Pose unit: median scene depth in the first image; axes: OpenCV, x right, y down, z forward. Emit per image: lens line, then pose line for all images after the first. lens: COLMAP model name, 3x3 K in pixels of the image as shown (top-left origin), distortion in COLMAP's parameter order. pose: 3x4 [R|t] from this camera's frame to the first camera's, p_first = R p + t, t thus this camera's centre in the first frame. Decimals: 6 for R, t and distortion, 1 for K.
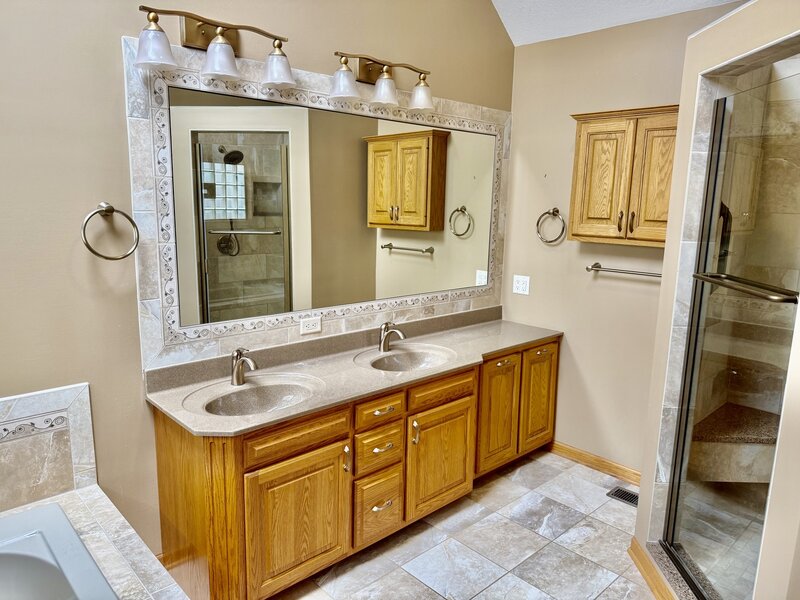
lens RADIAL K [[558.6, 0, 400.0], [0, 558.6, 300.0], [0, 0, 1]] dist [0.035339, -0.000815]
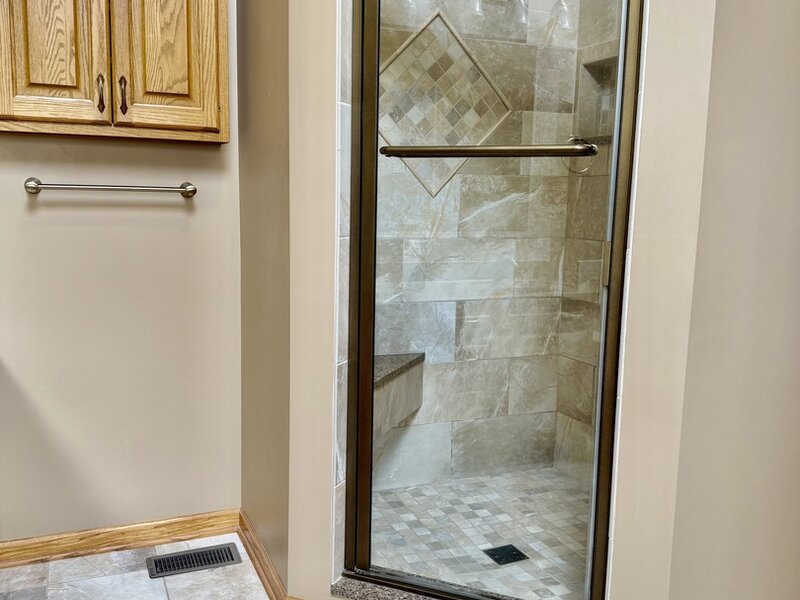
lens RADIAL K [[753.5, 0, 400.0], [0, 753.5, 300.0], [0, 0, 1]] dist [0.009056, -0.007628]
pose [[0.354196, -0.145124, 0.923842, -0.221392], [0.155280, 0.983299, 0.094930, 0.036709], [-0.922189, 0.109831, 0.370816, 0.473575]]
